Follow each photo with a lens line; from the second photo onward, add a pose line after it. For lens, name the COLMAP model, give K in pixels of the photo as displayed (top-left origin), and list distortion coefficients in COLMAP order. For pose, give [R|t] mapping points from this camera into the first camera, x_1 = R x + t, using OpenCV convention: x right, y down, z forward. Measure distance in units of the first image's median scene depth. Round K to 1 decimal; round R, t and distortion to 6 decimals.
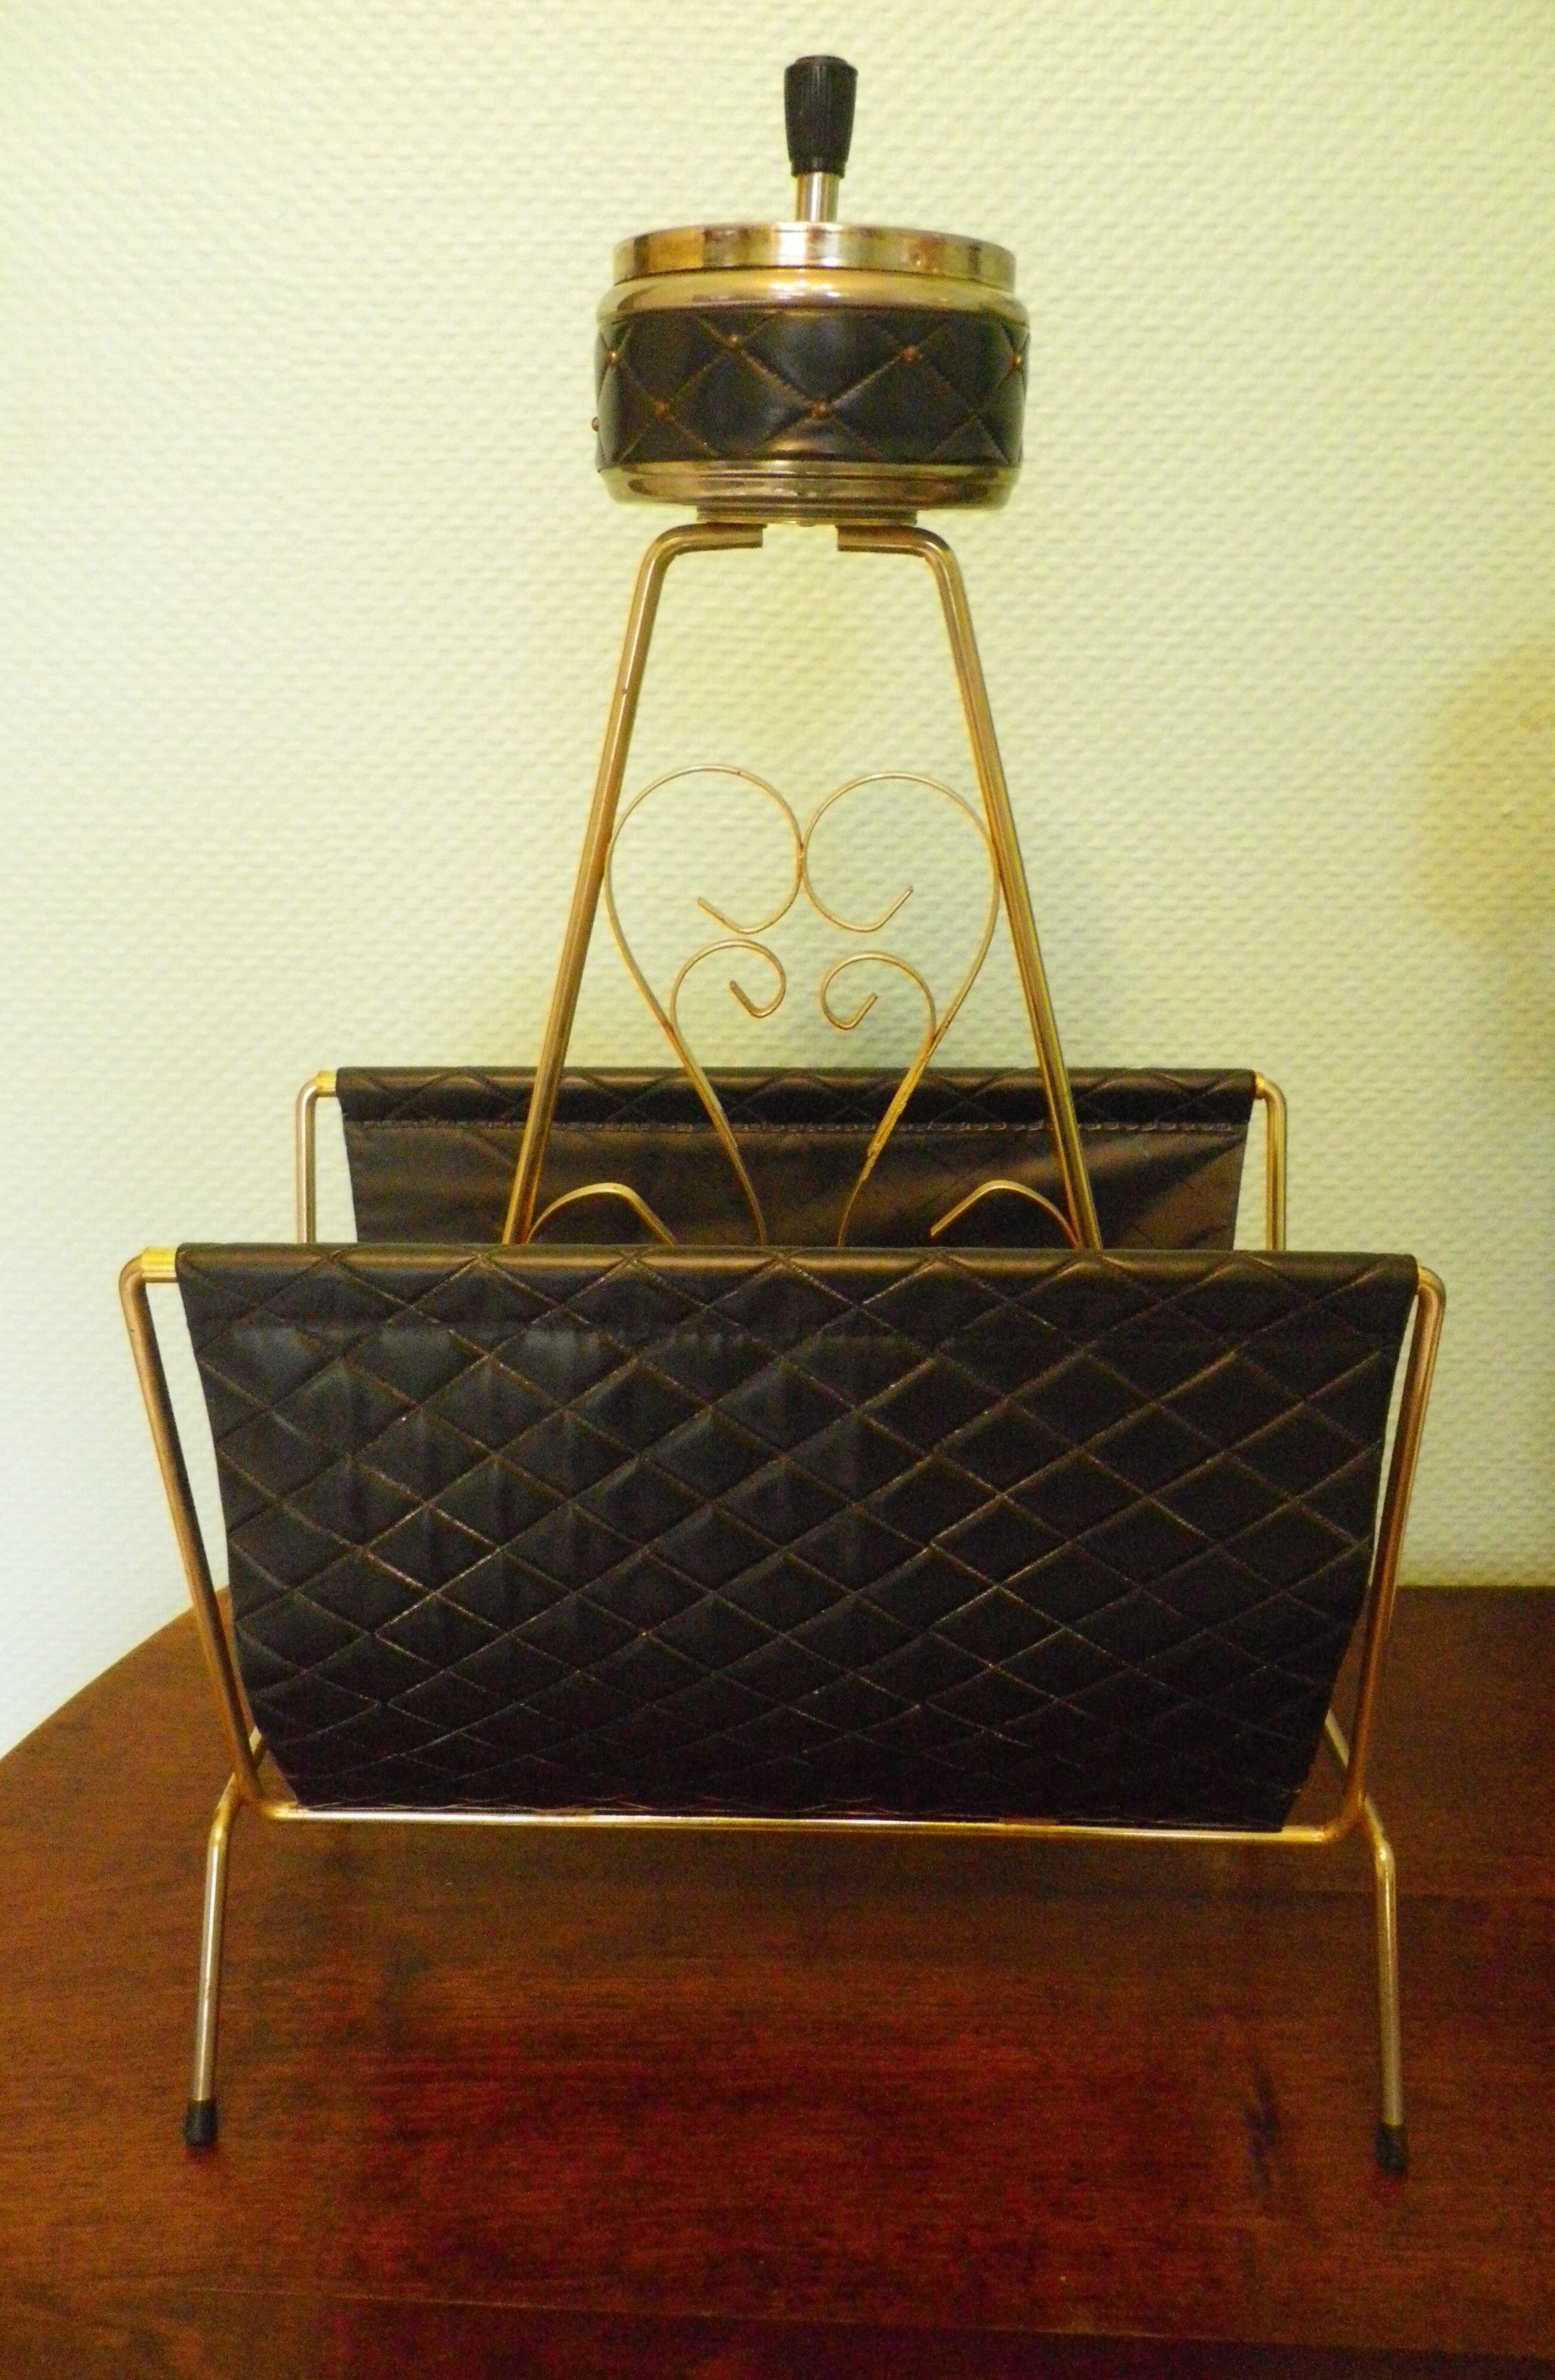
lens RADIAL K [[1852.6, 0, 777.5], [0, 1852.6, 1190.0], [0, 0, 1]] dist [-0.001367, 0.001859]
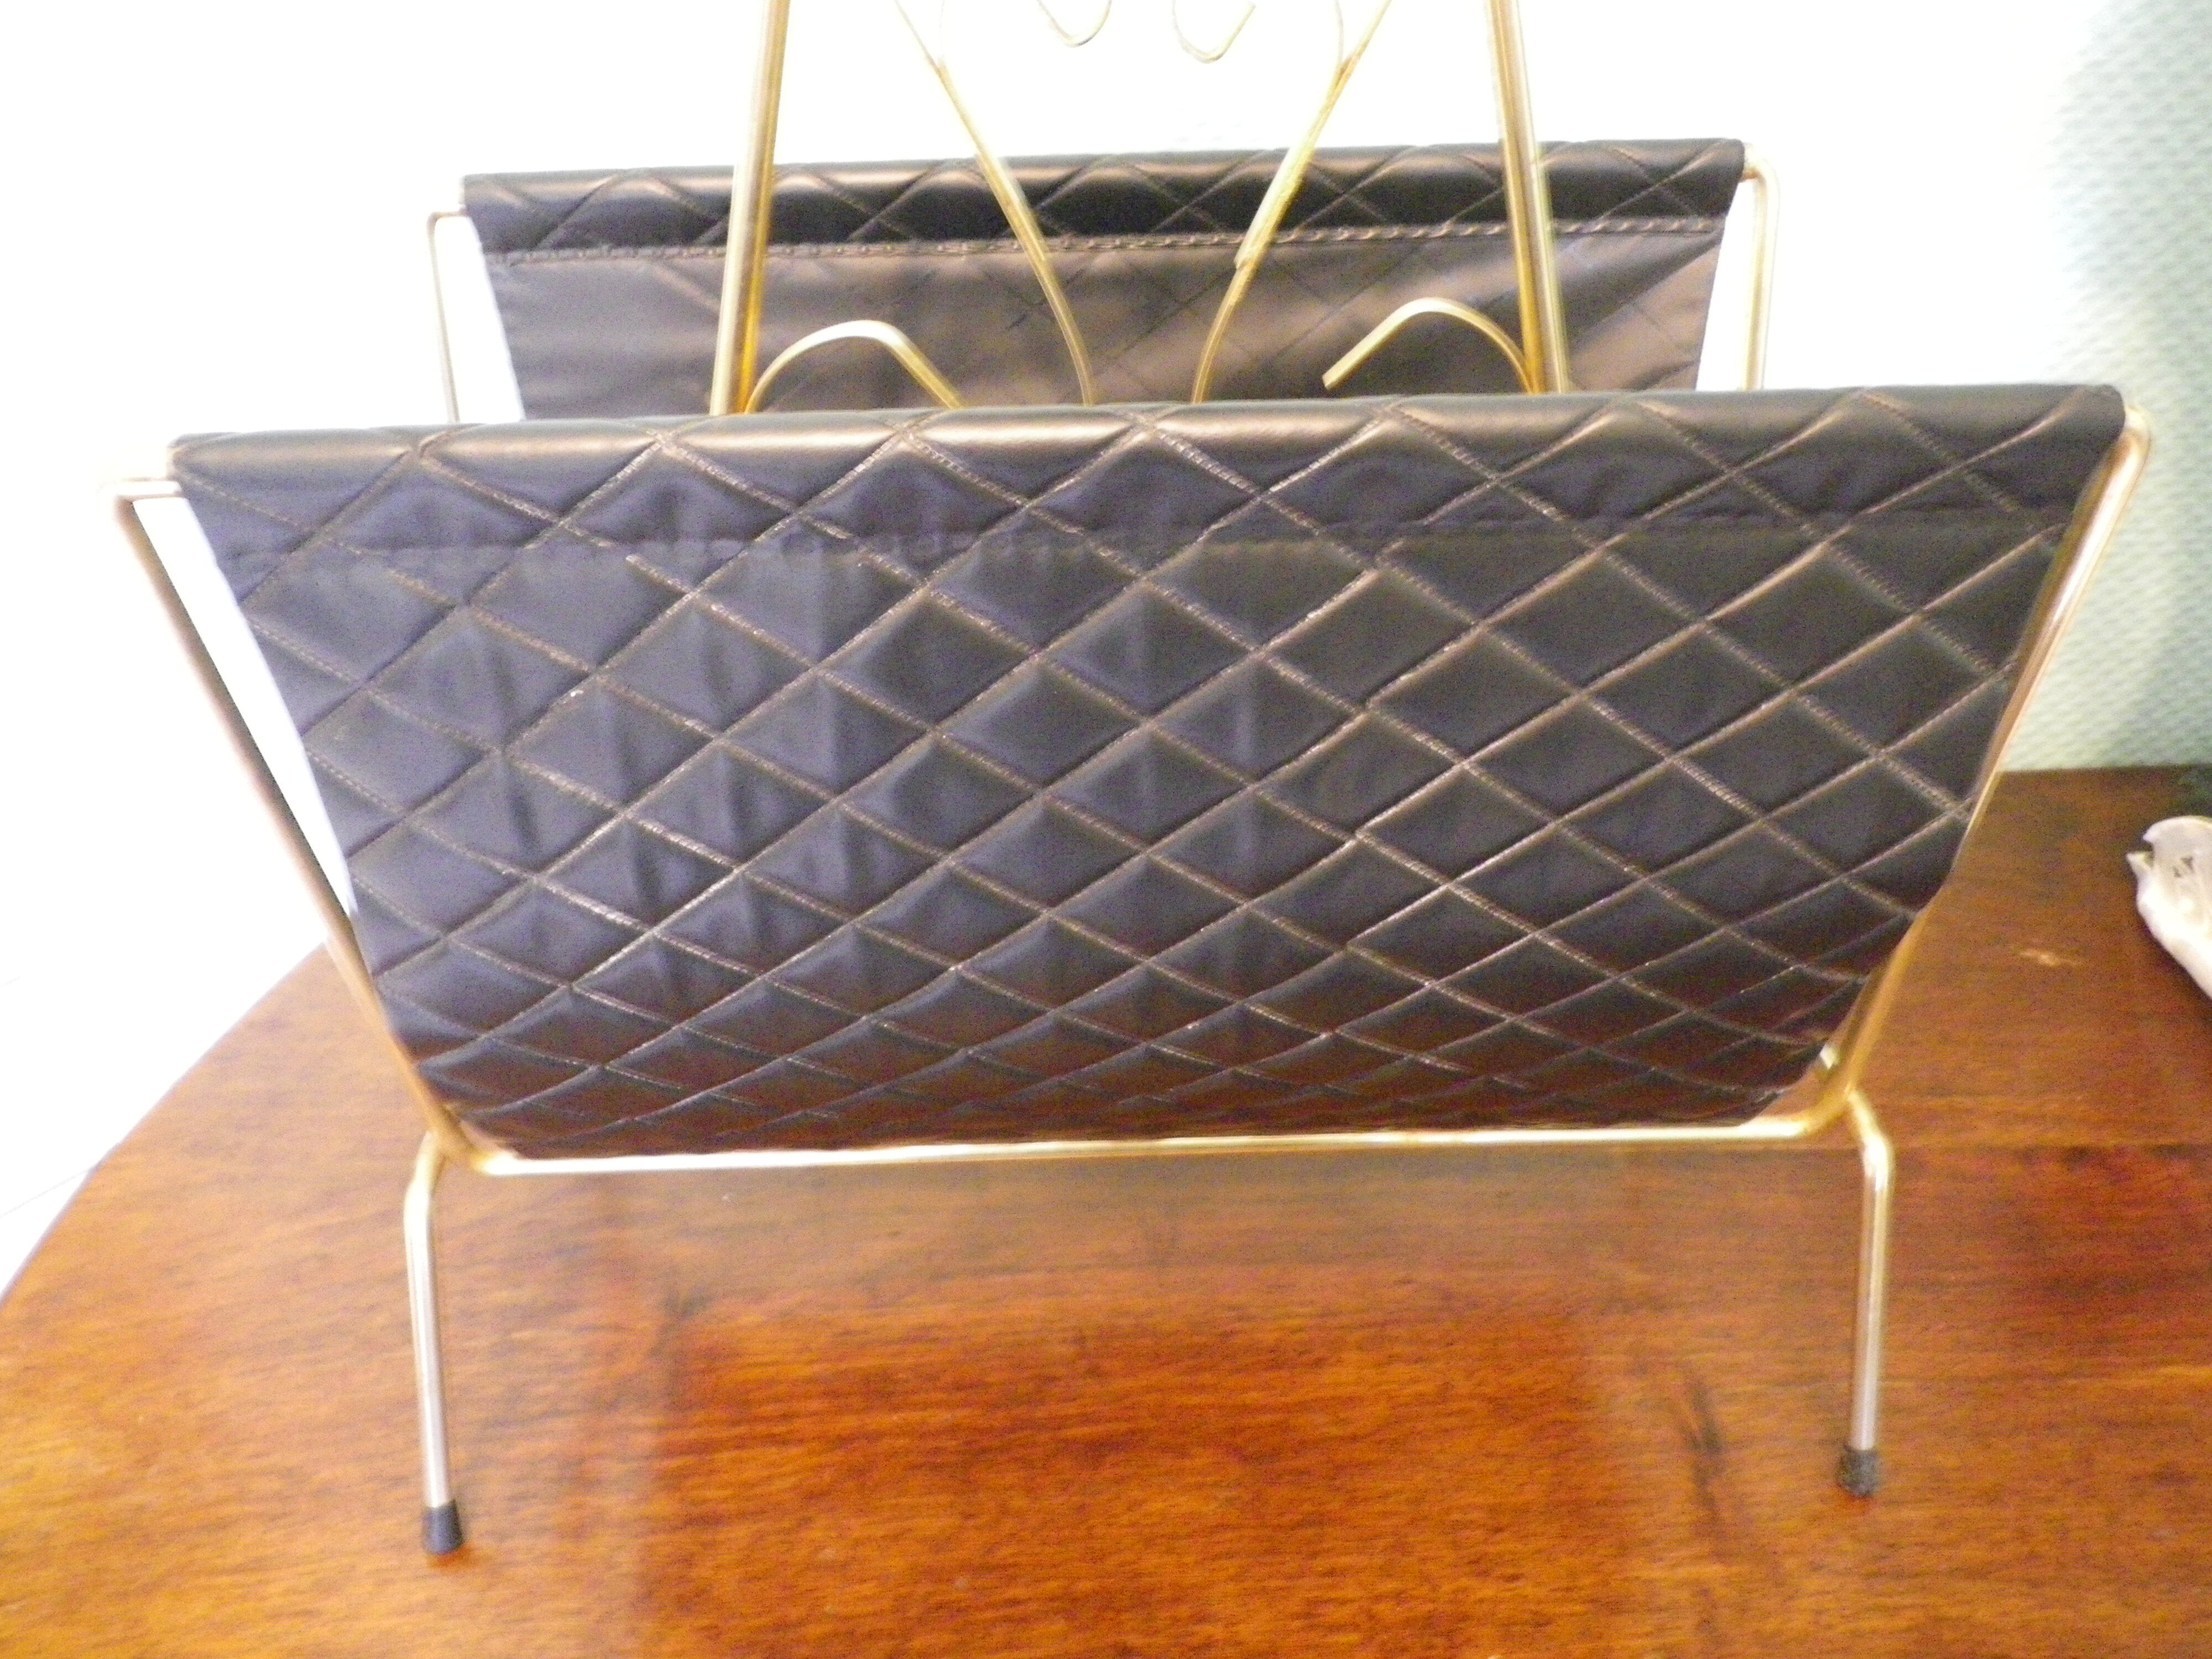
lens RADIAL K [[1708.6, 0, 1107.6], [0, 1708.6, 837.2], [0, 0, 1]] dist [-0.003179, 0.001861]
pose [[0.998093, -0.044774, 0.042484, -0.035057], [0.031862, 0.963268, 0.266646, 0.014394], [-0.052863, -0.264784, 0.962858, 0.337989]]
